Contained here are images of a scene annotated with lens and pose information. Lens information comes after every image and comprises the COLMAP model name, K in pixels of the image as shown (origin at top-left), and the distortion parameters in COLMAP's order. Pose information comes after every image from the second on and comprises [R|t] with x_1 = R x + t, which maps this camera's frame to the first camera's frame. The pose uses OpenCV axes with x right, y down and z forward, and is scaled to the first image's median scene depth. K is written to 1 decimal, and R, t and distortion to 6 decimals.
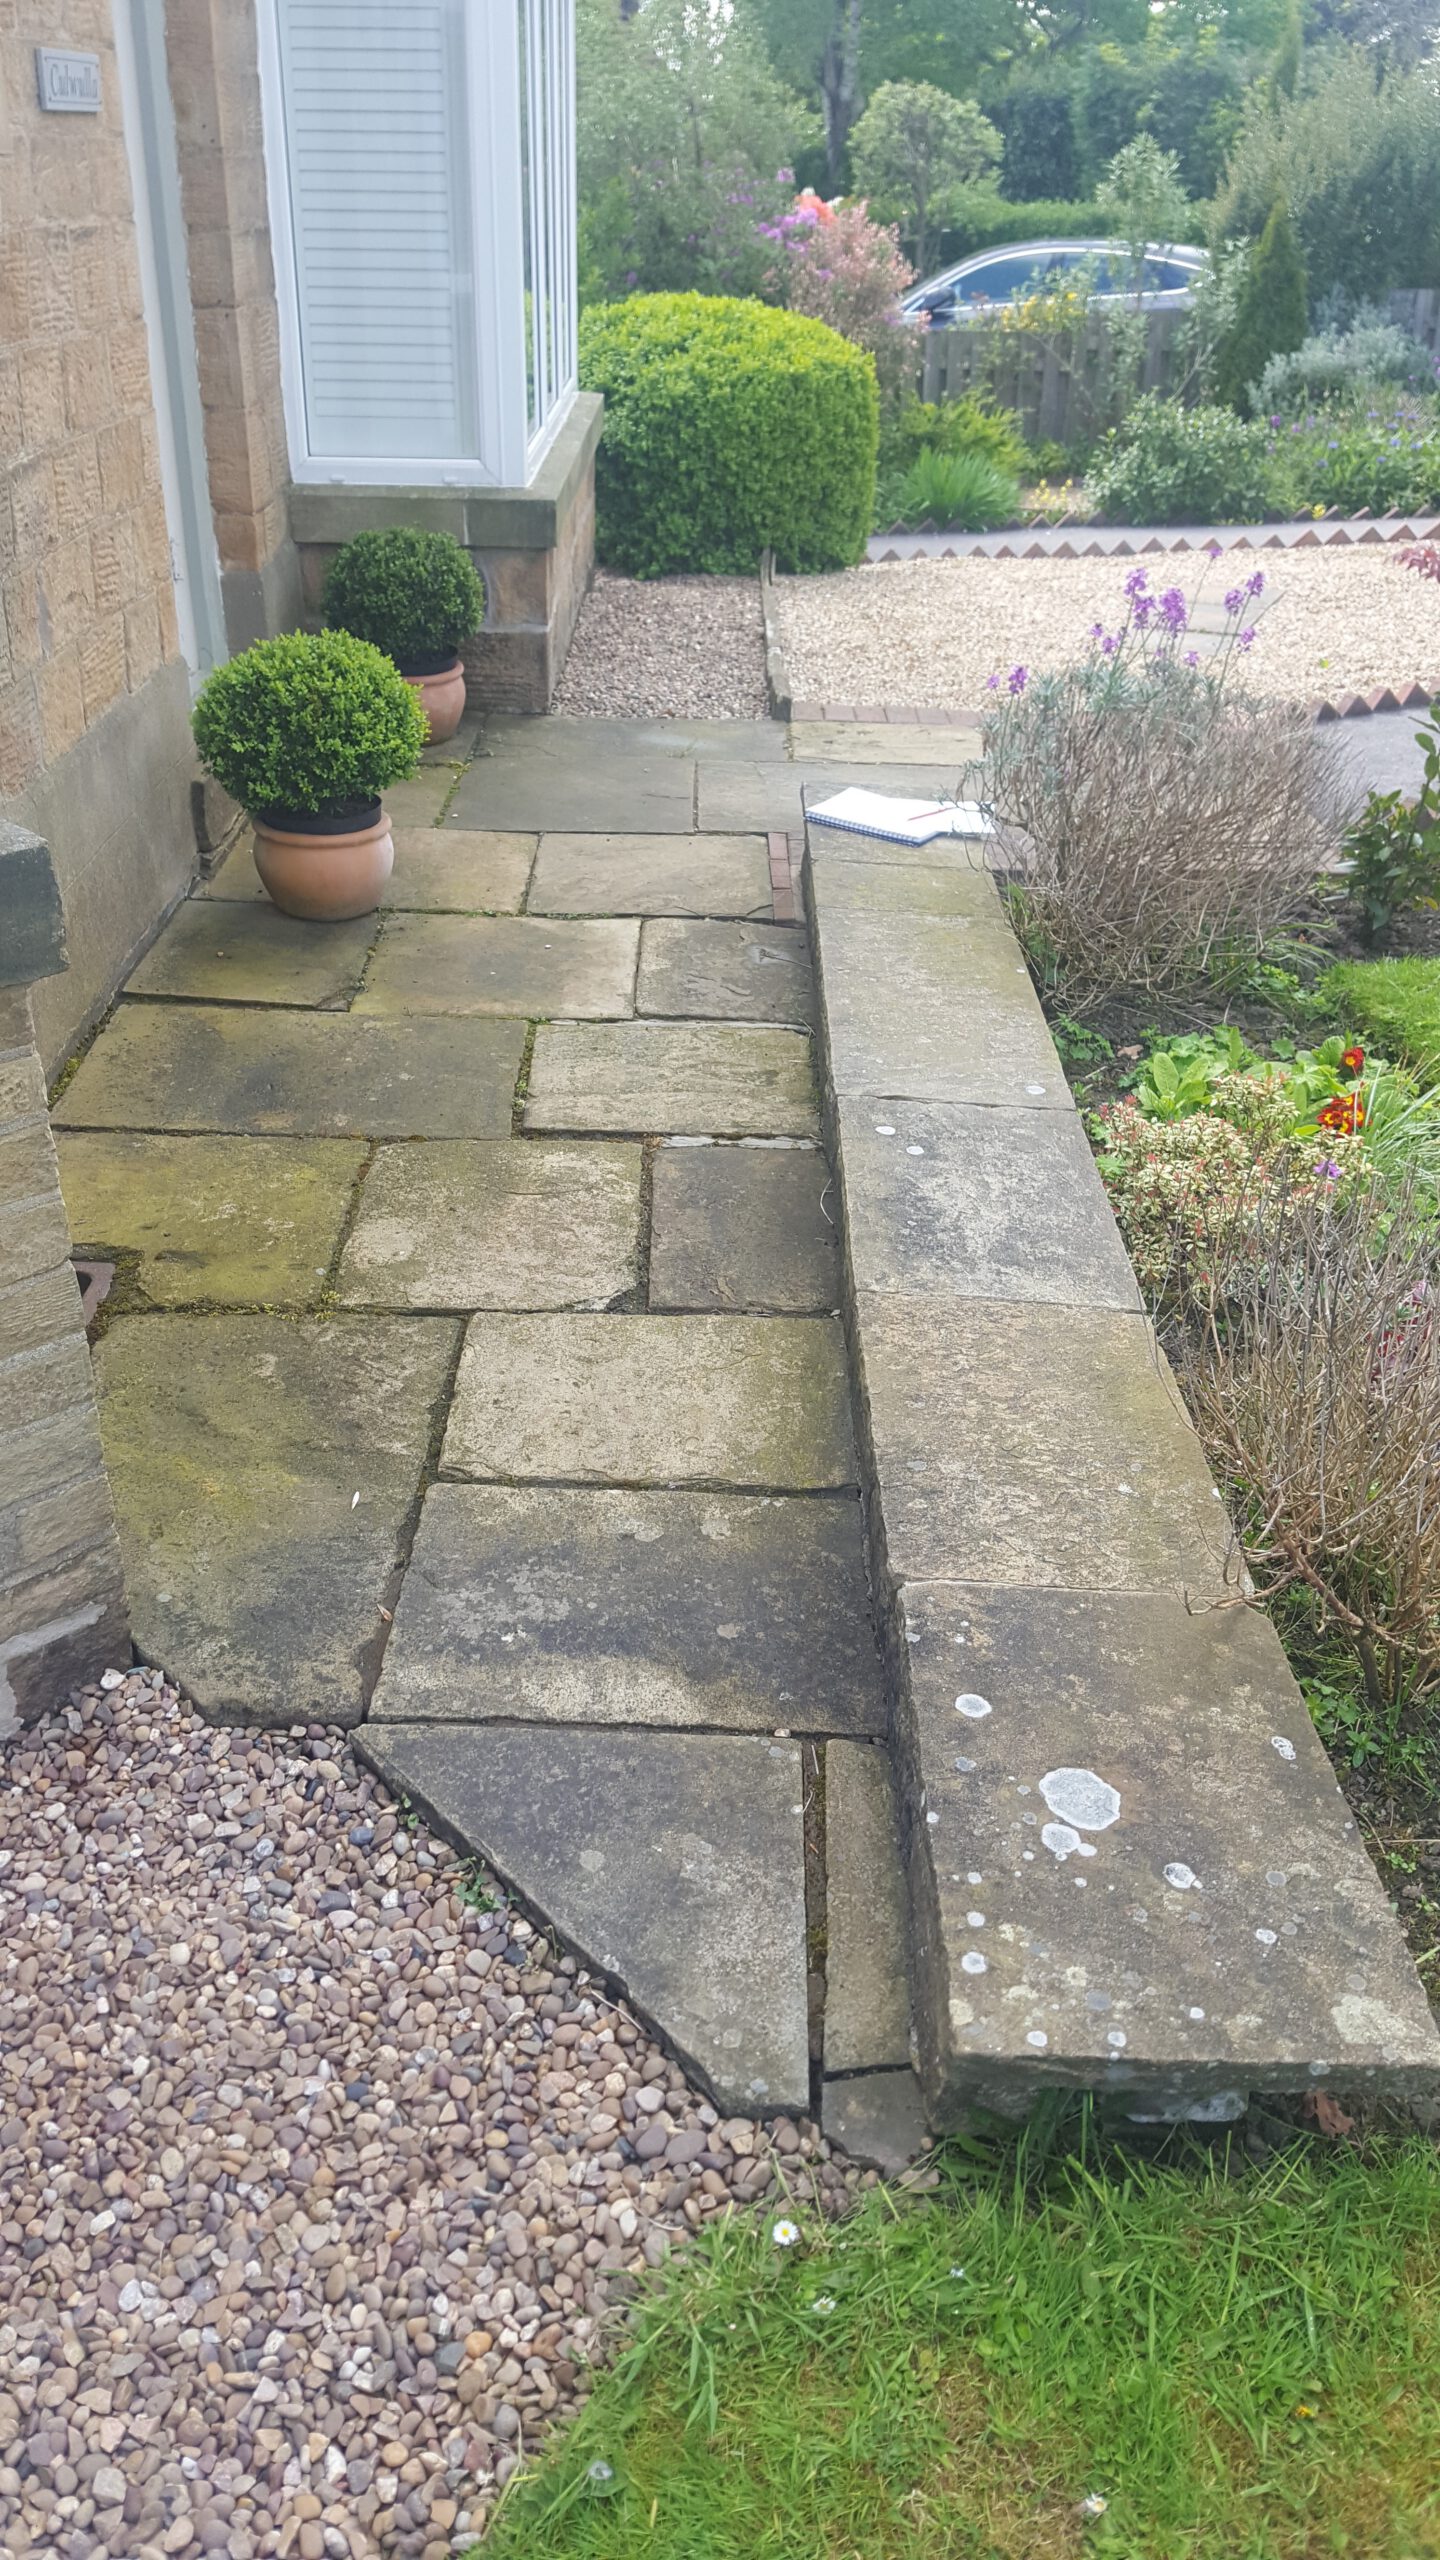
lens RADIAL K [[2064.4, 0, 718.4], [0, 2064.4, 1280.5], [0, 0, 1]] dist [0.034944, -0.002232]
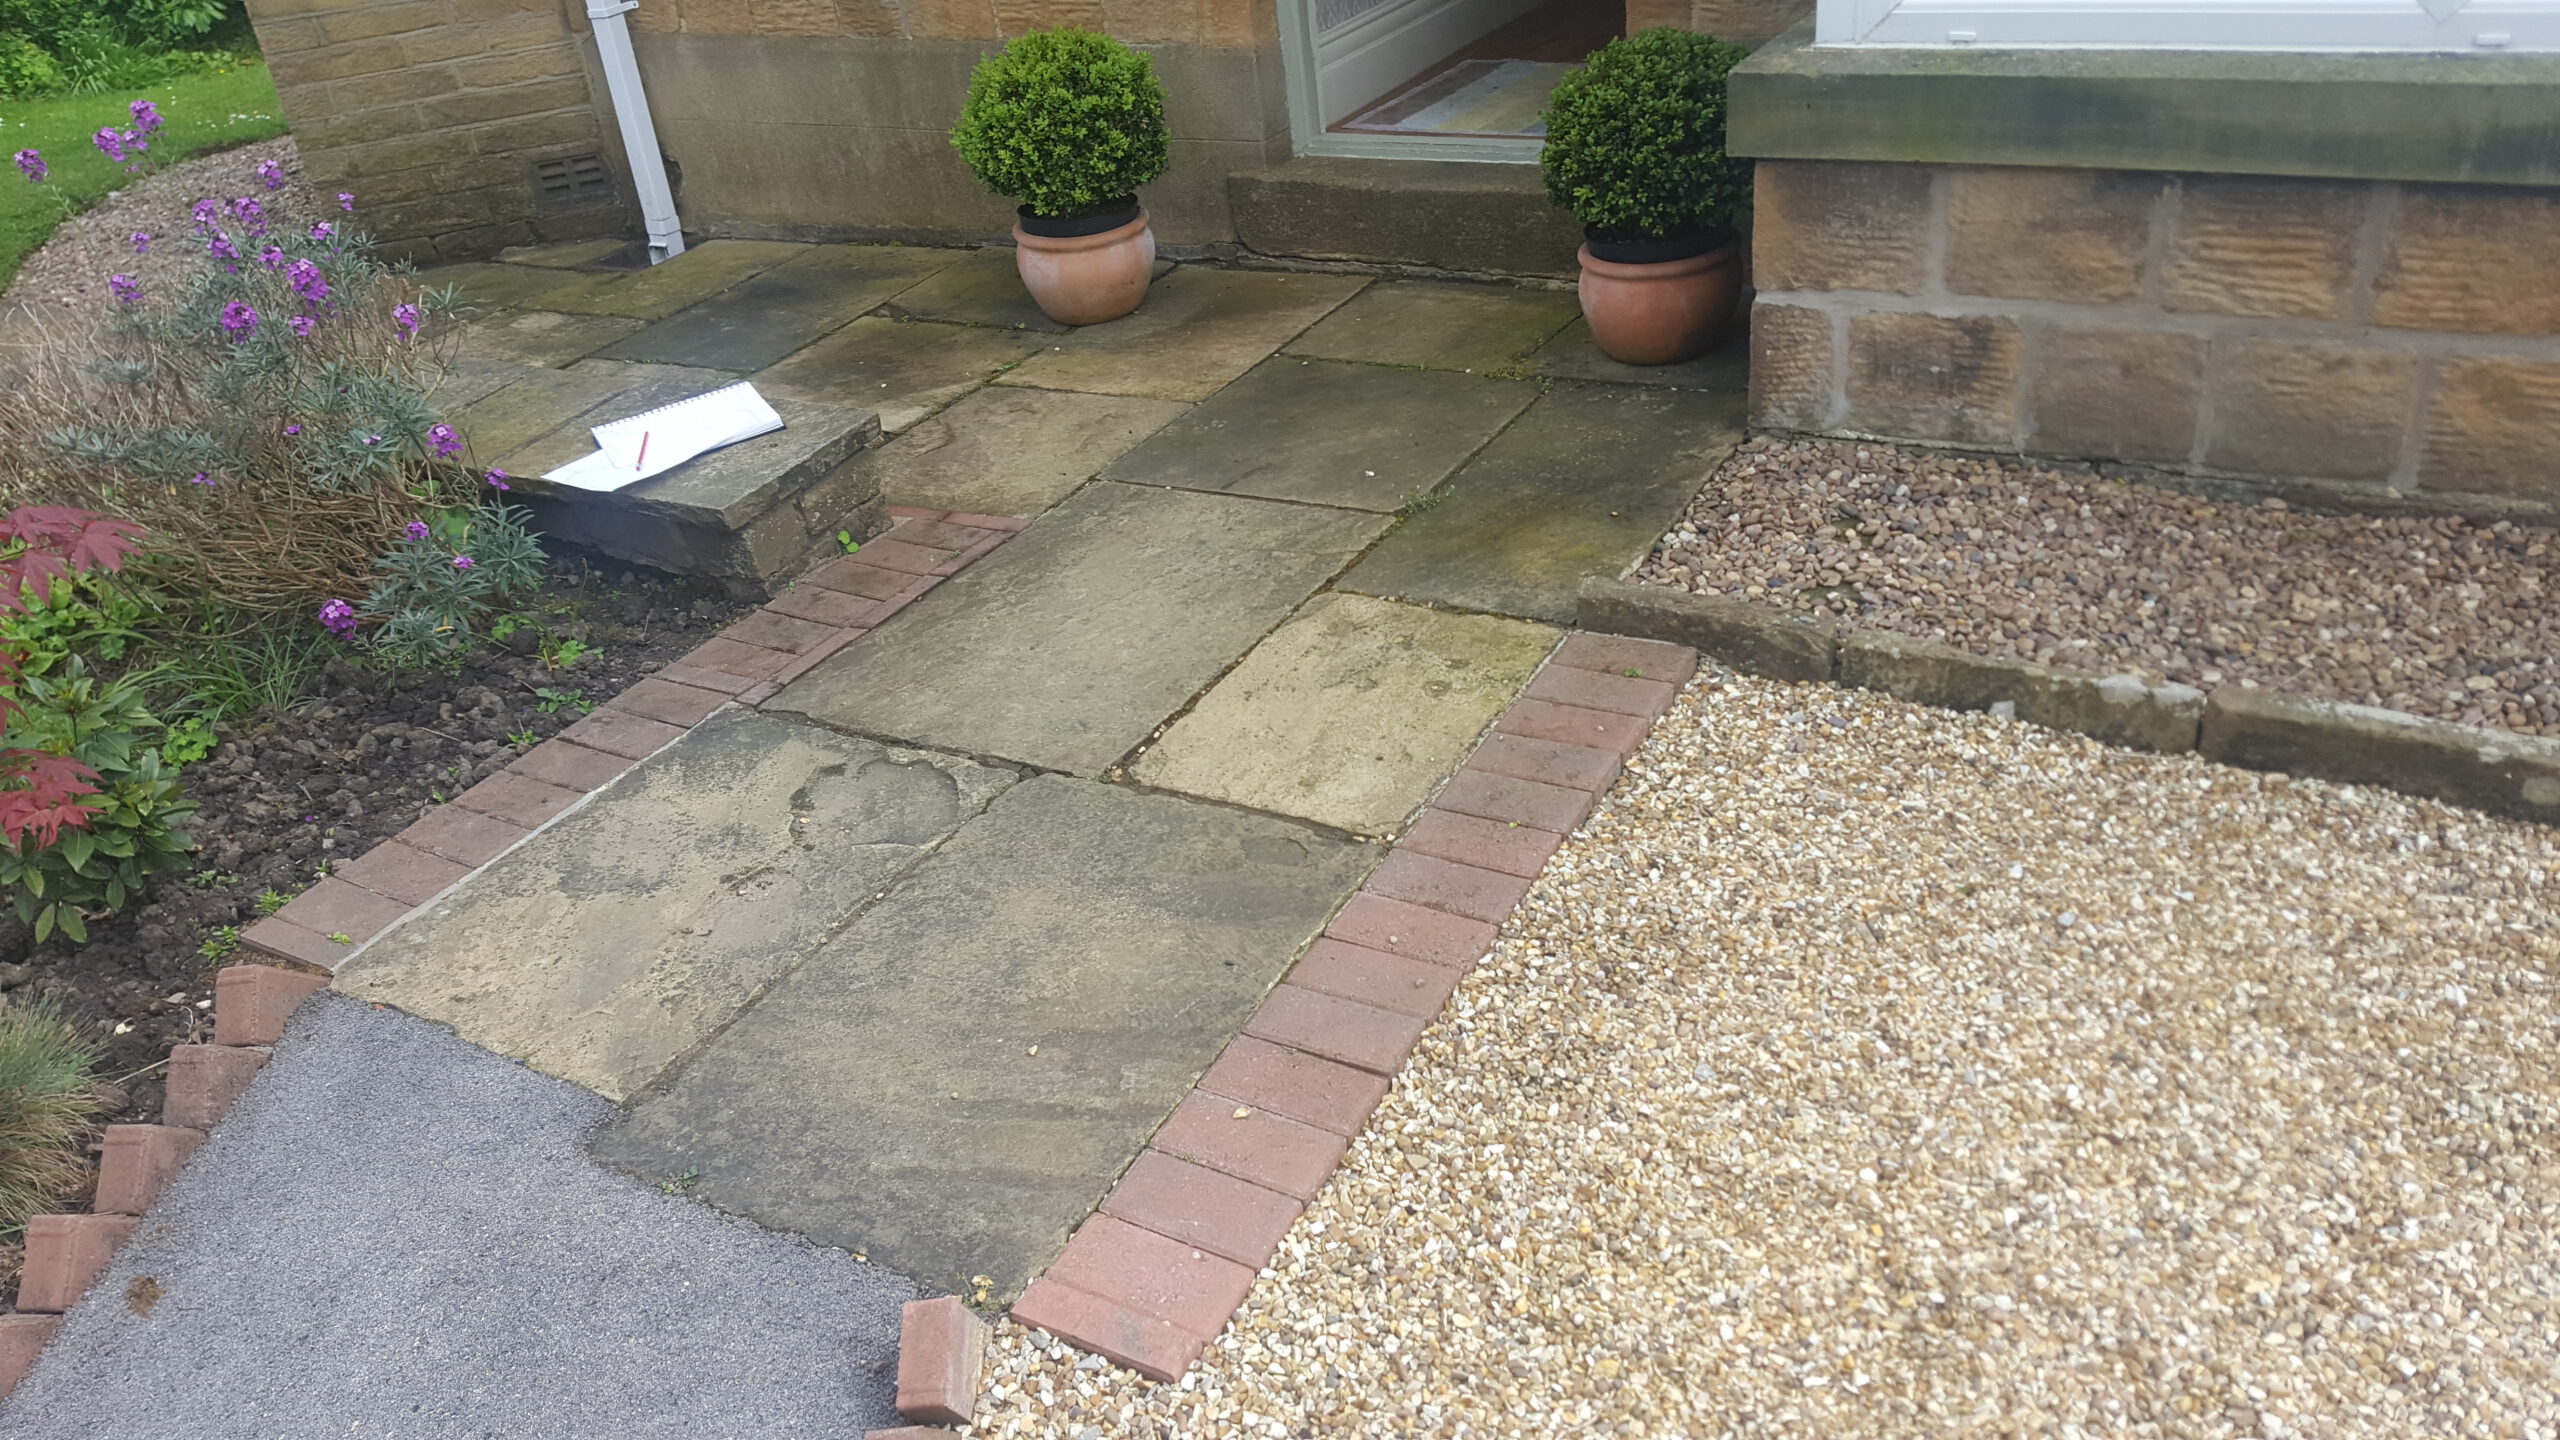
lens RADIAL K [[2064.4, 0, 1283.6], [0, 2064.4, 719.4], [0, 0, 1]] dist [0.034944, -0.002232]
pose [[-0.501828, 0.472728, -0.724360, 0.580186], [-0.336690, 0.664637, 0.667006, -0.736714], [0.796749, 0.578607, -0.174371, 1.338692]]
